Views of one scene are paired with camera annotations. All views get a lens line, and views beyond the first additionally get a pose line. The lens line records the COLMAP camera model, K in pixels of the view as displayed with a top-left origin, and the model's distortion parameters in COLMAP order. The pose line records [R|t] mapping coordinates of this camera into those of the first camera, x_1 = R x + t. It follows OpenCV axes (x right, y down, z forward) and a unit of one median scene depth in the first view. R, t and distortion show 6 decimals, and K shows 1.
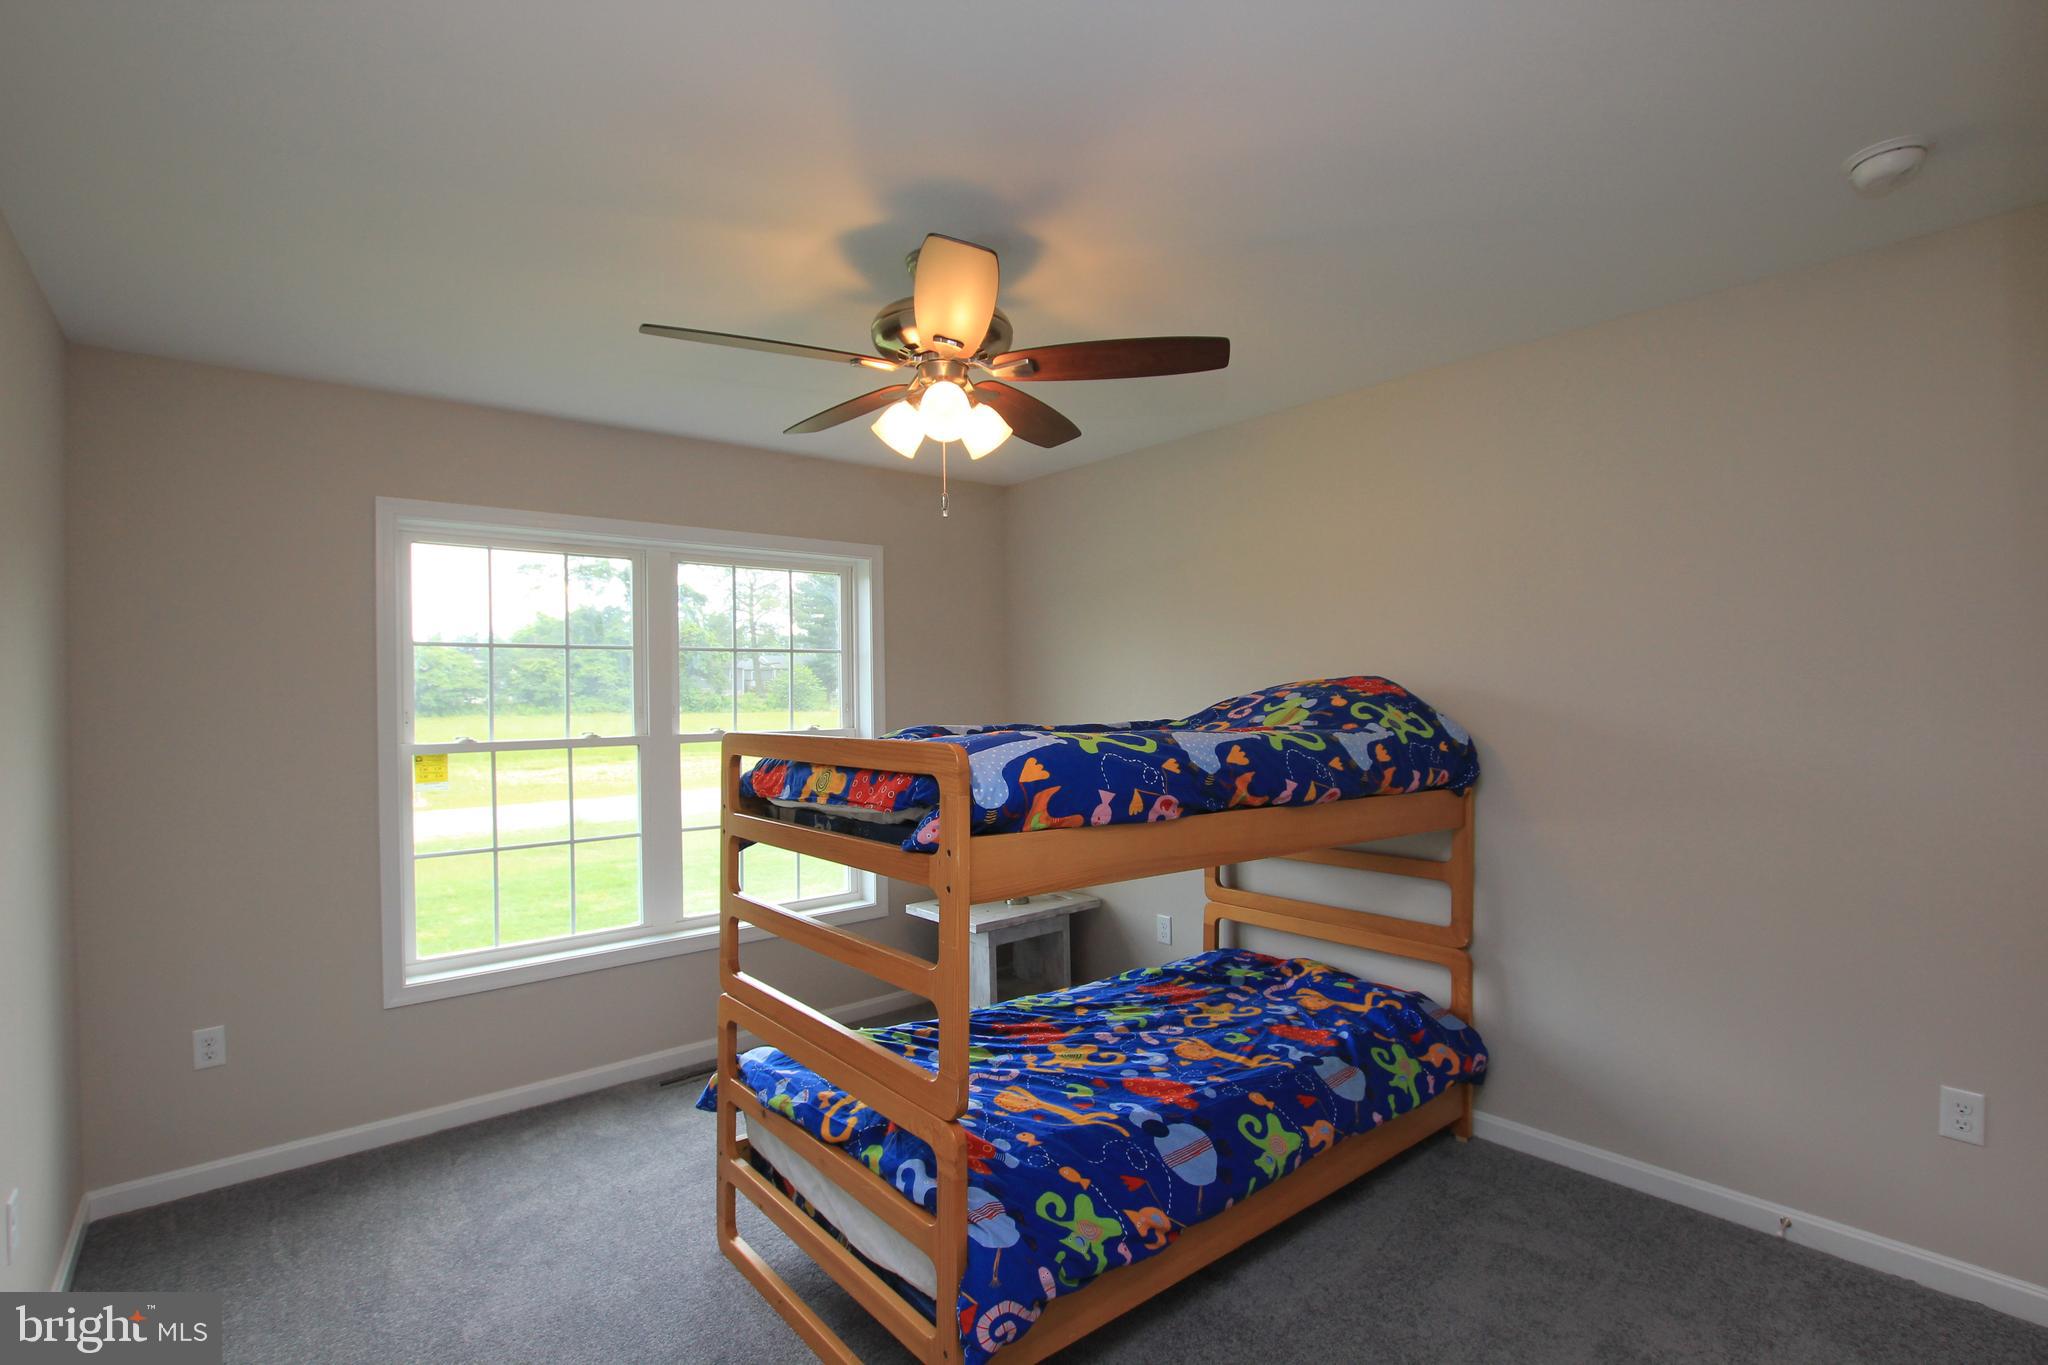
lens RADIAL K [[949.6, 0, 1023.7], [0, 949.6, 687.7], [0, 0, 1]] dist [-0.014426, 0.000175]
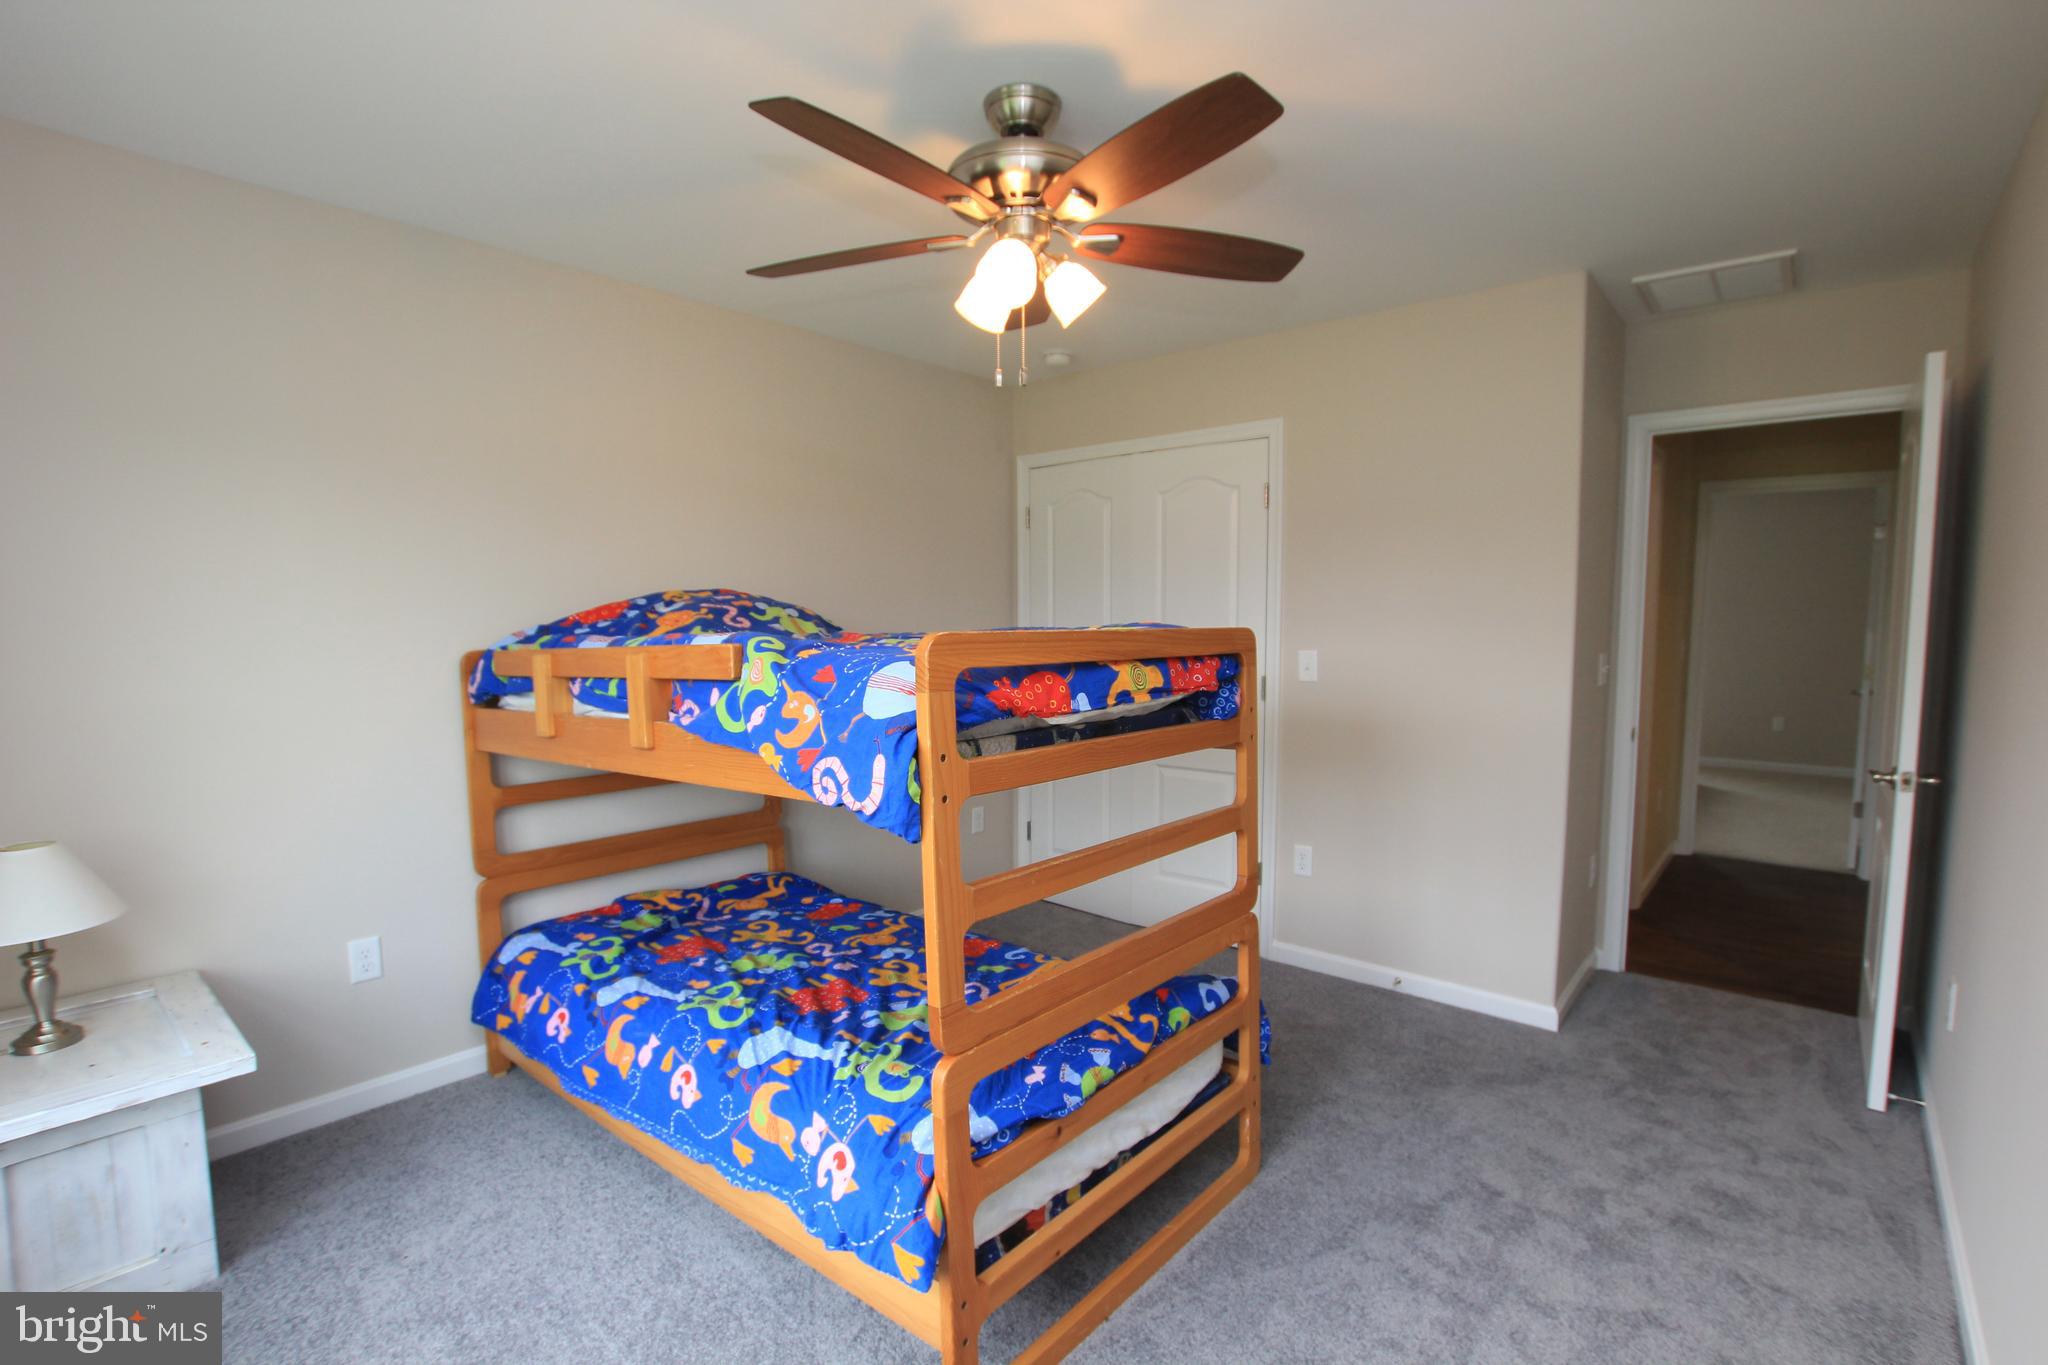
lens RADIAL K [[949.6, 0, 1024.0], [0, 949.6, 690.0], [0, 0, 1]] dist [-0.014426, 0.000175]
pose [[-0.159811, -0.054774, 0.985627, -1.021243], [0.007094, 0.998370, 0.056632, 0.054389], [-0.987122, 0.016042, -0.159162, 1.169427]]
